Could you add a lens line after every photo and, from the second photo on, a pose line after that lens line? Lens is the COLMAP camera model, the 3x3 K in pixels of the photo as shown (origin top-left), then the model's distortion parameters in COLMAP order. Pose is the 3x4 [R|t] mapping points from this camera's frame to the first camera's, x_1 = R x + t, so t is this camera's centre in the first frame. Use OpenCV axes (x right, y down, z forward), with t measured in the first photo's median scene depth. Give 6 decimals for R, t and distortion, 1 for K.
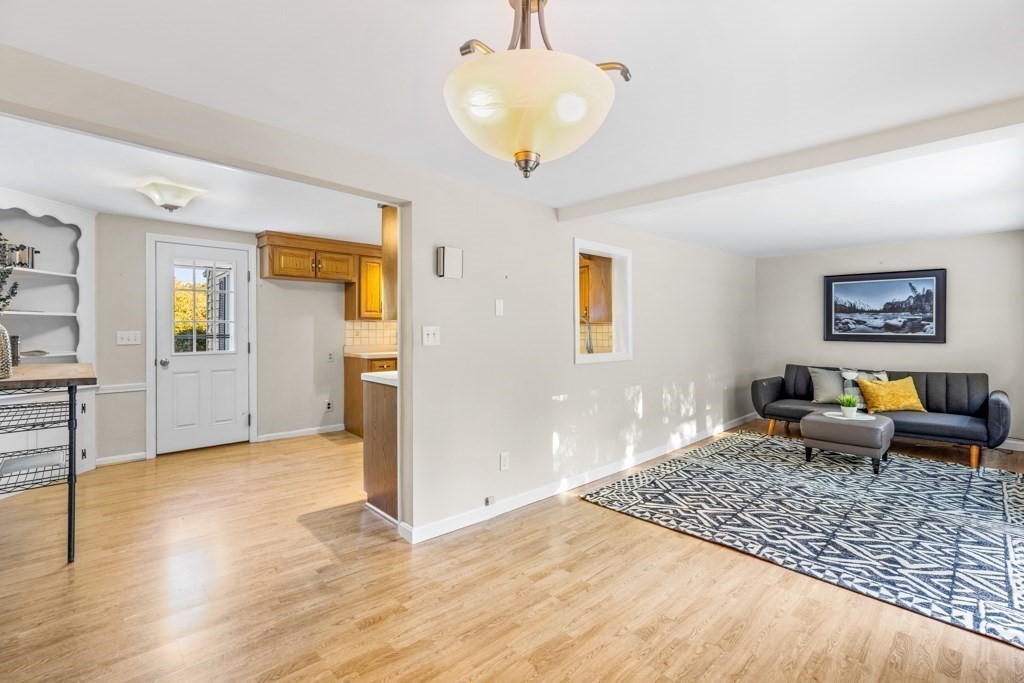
lens RADIAL K [[461.0, 0, 510.6], [0, 461.0, 326.7], [0, 0, 1]] dist [0.009005, -0.000318]
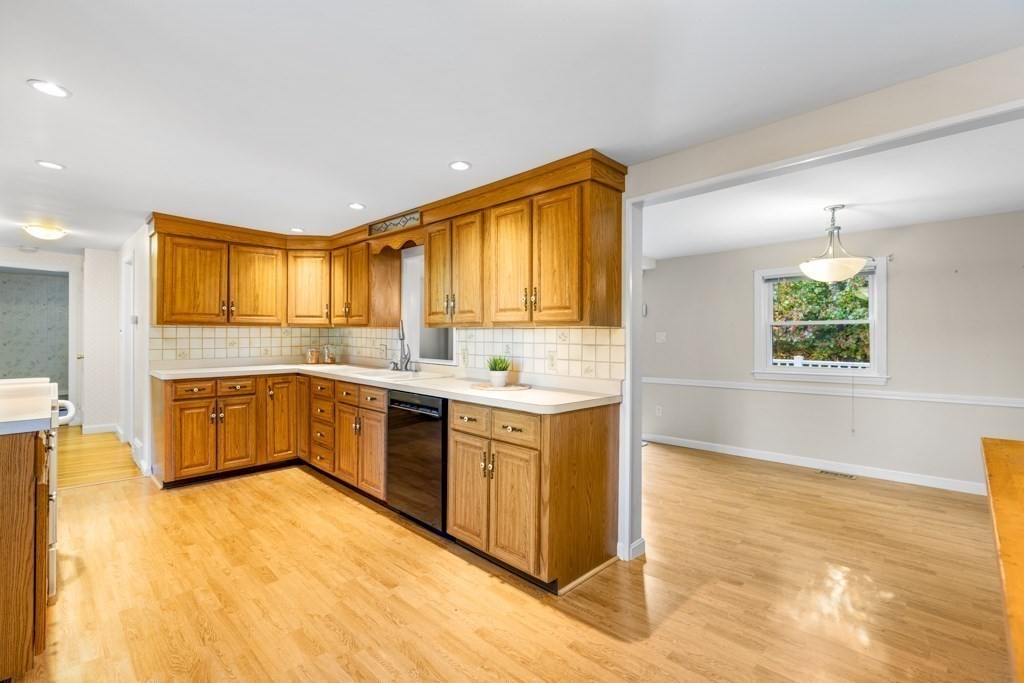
lens RADIAL K [[461.0, 0, 516.9], [0, 461.0, 336.0], [0, 0, 1]] dist [0.009005, -0.000318]
pose [[-0.049338, -0.005882, 0.998765, -0.914646], [-0.014569, 0.999881, 0.005169, -0.000165], [-0.998676, -0.014296, -0.049418, 1.017503]]
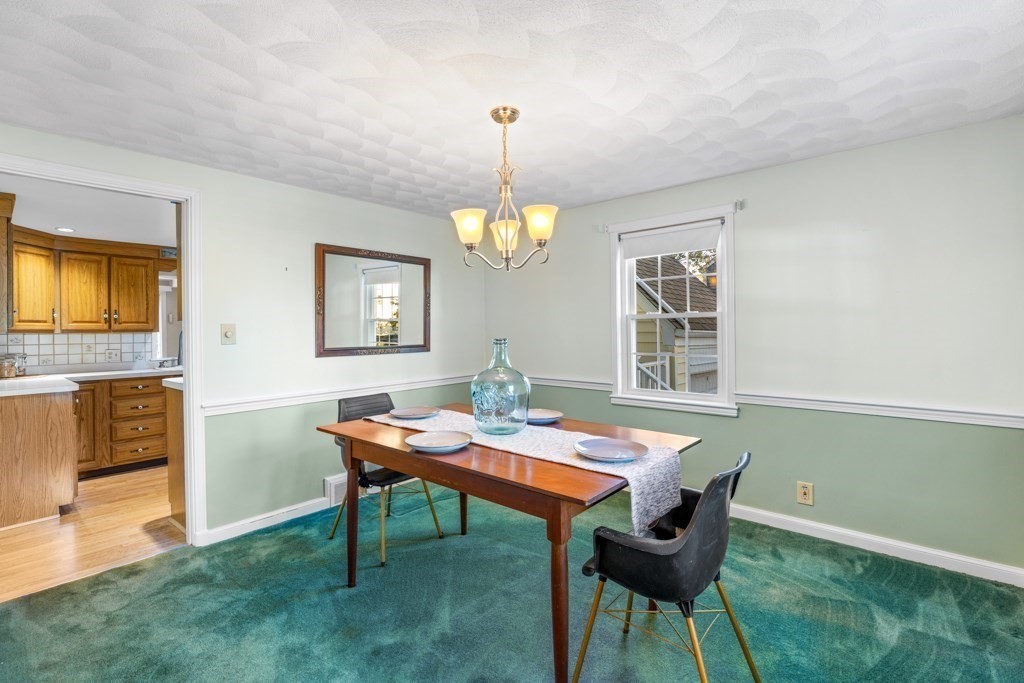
lens RADIAL K [[461.0, 0, 510.0], [0, 461.0, 334.2], [0, 0, 1]] dist [0.009005, -0.000318]
pose [[-0.995641, 0.019333, -0.091242, -0.662442], [0.019579, 0.999807, -0.001794, 0.016795], [0.091190, -0.003573, -0.995827, 2.737212]]
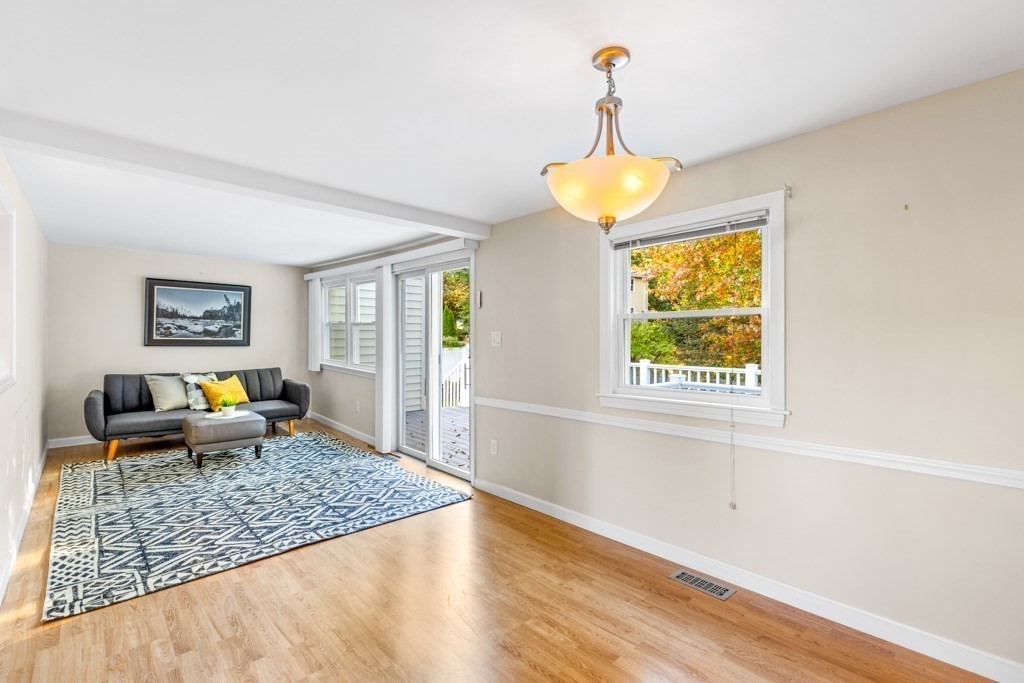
lens RADIAL K [[461.0, 0, 513.0], [0, 461.0, 329.3], [0, 0, 1]] dist [0.009005, -0.000318]
pose [[0.009658, 0.014898, 0.999842, -0.435459], [-0.014128, 0.999791, -0.014761, -0.001197], [-0.999854, -0.013983, 0.009867, 0.401064]]
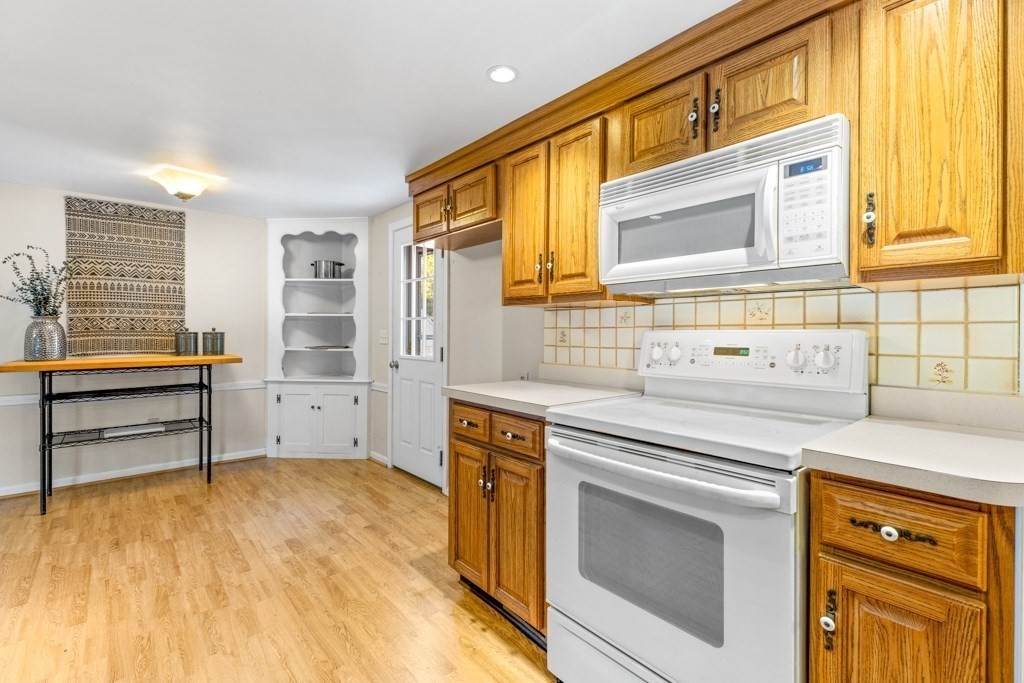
lens RADIAL K [[461.0, 0, 508.4], [0, 461.0, 330.4], [0, 0, 1]] dist [0.009005, -0.000318]
pose [[-0.044436, -0.000021, -0.999012, 0.160102], [0.004097, 0.999992, -0.000203, 0.014024], [0.999004, -0.004102, -0.044436, 1.559781]]
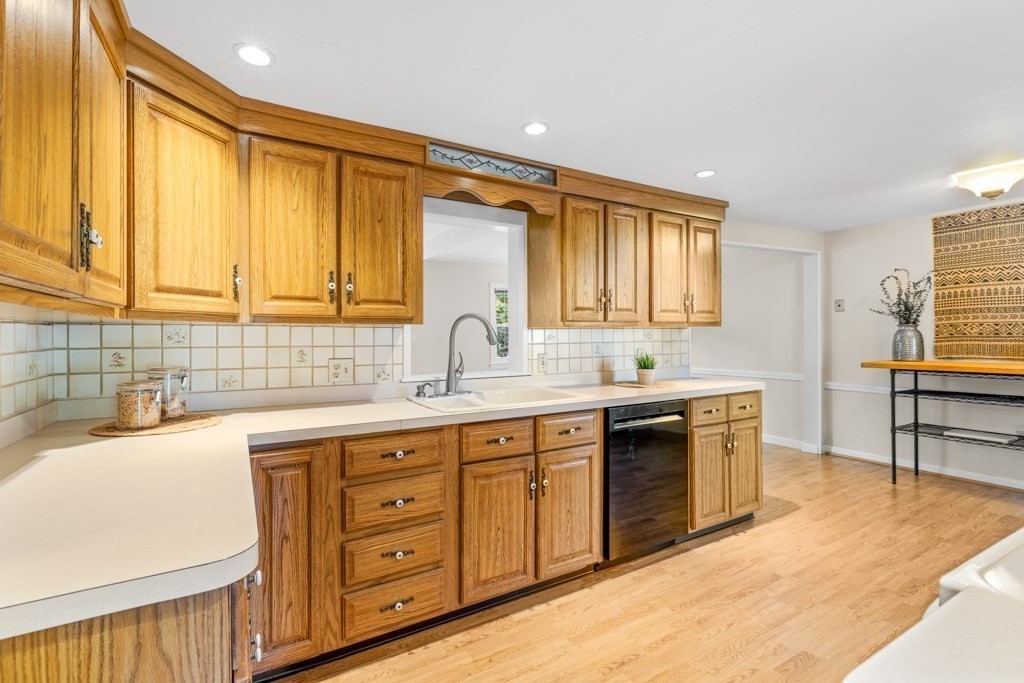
lens RADIAL K [[461.0, 0, 511.8], [0, 461.0, 338.3], [0, 0, 1]] dist [0.009005, -0.000318]
pose [[-0.975614, 0.008102, 0.219343, -0.032458], [0.007704, 0.999967, -0.002672, 0.010630], [-0.219357, -0.000917, -0.975644, 1.897006]]
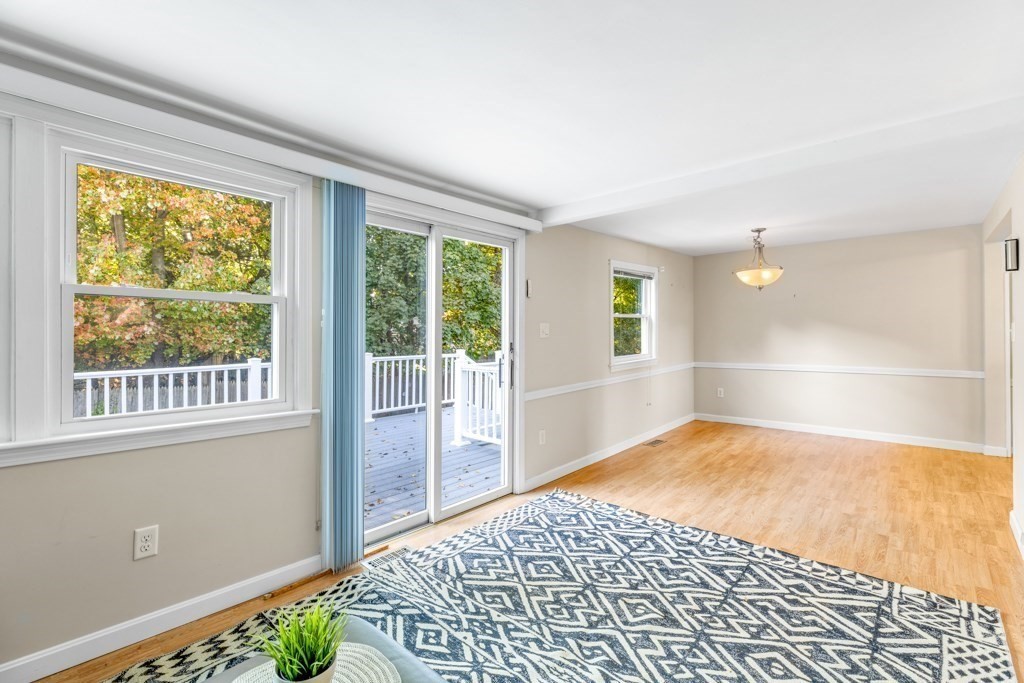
lens RADIAL K [[461.0, 0, 508.2], [0, 461.0, 331.4], [0, 0, 1]] dist [0.009005, -0.000318]
pose [[-0.996844, 0.005576, -0.079186, 0.800919], [0.006105, 0.999961, -0.006443, 0.014023], [0.079147, -0.006906, -0.996839, 1.523520]]
